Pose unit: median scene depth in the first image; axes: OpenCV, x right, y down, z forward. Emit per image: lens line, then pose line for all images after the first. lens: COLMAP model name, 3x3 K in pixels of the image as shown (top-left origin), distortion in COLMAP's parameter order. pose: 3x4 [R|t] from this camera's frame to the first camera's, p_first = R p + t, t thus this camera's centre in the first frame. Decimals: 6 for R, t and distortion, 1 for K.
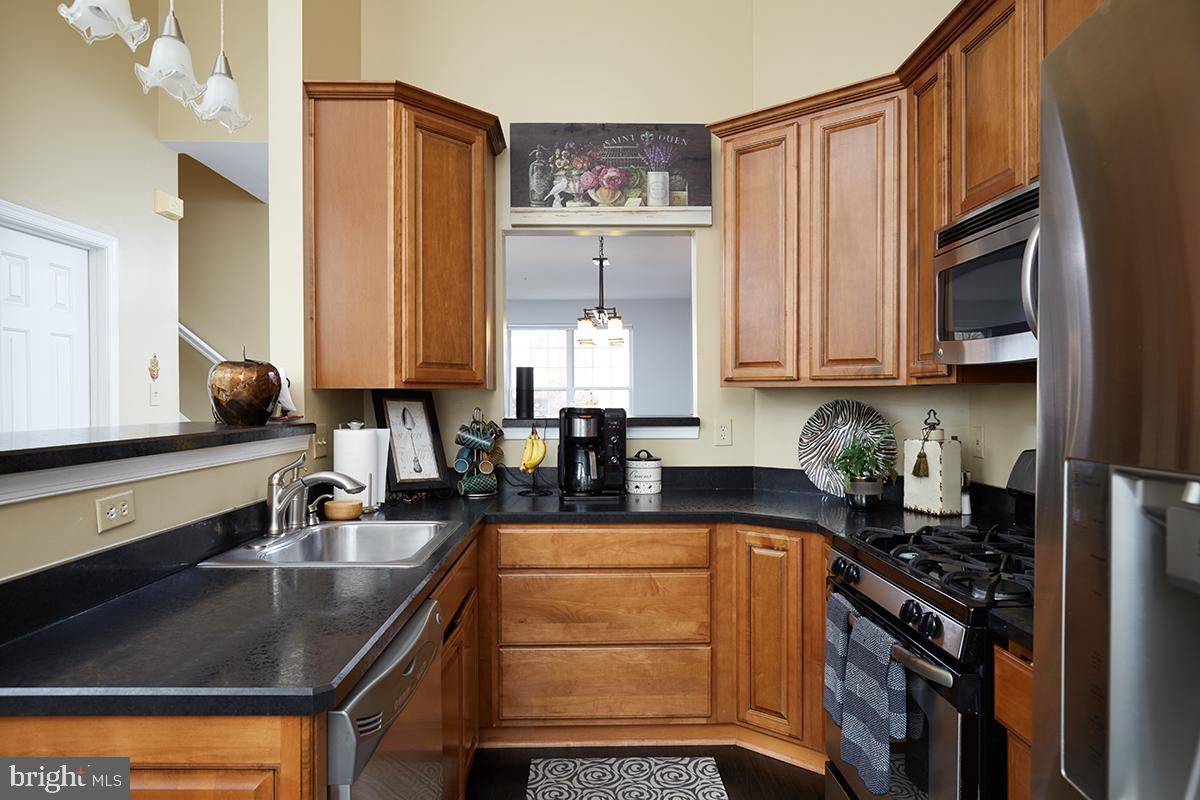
lens RADIAL K [[719.0, 0, 600.7], [0, 719.0, 402.3], [0, 0, 1]] dist [-0.000594, 0.000109]
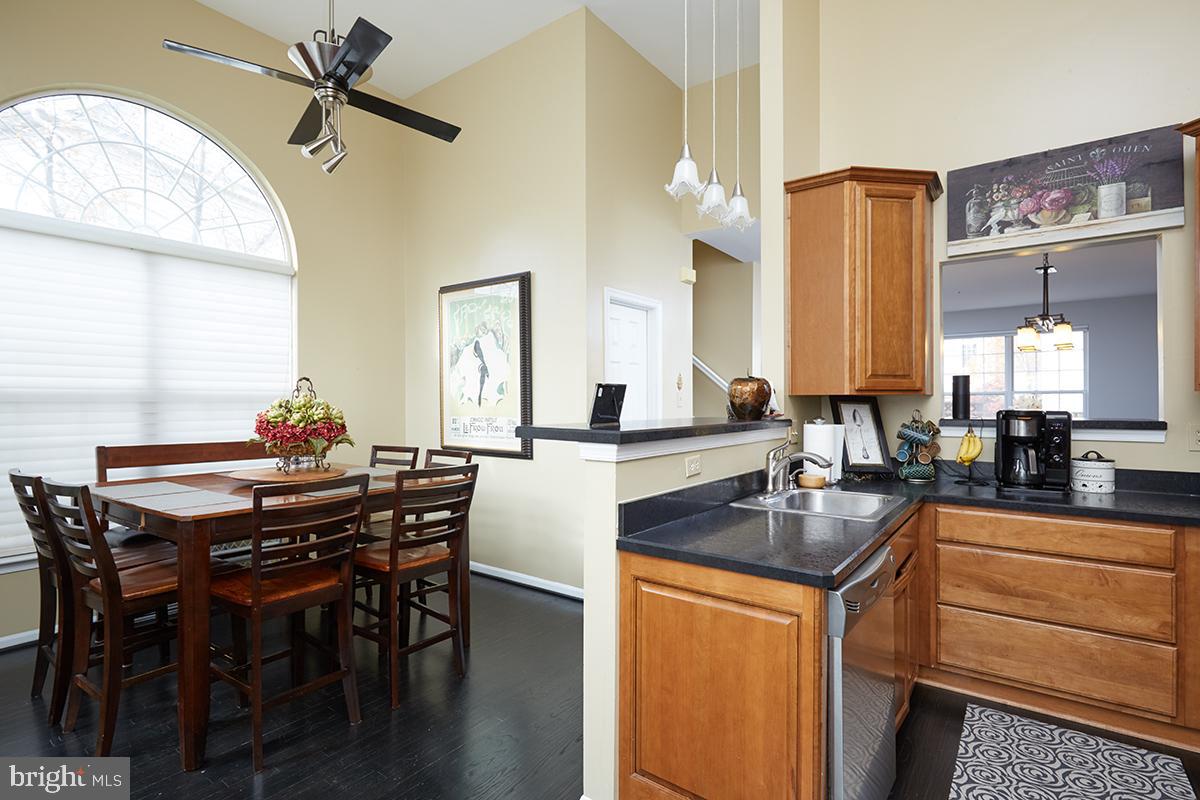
lens RADIAL K [[585.6, 0, 599.3], [0, 585.6, 402.8], [0, 0, 1]] dist [-0.001260, -0.000134]
pose [[0.793749, 0.001717, -0.608243, 0.008392], [-0.003939, 0.999990, -0.002318, 0.000419], [0.608233, 0.004236, 0.793748, -0.145723]]
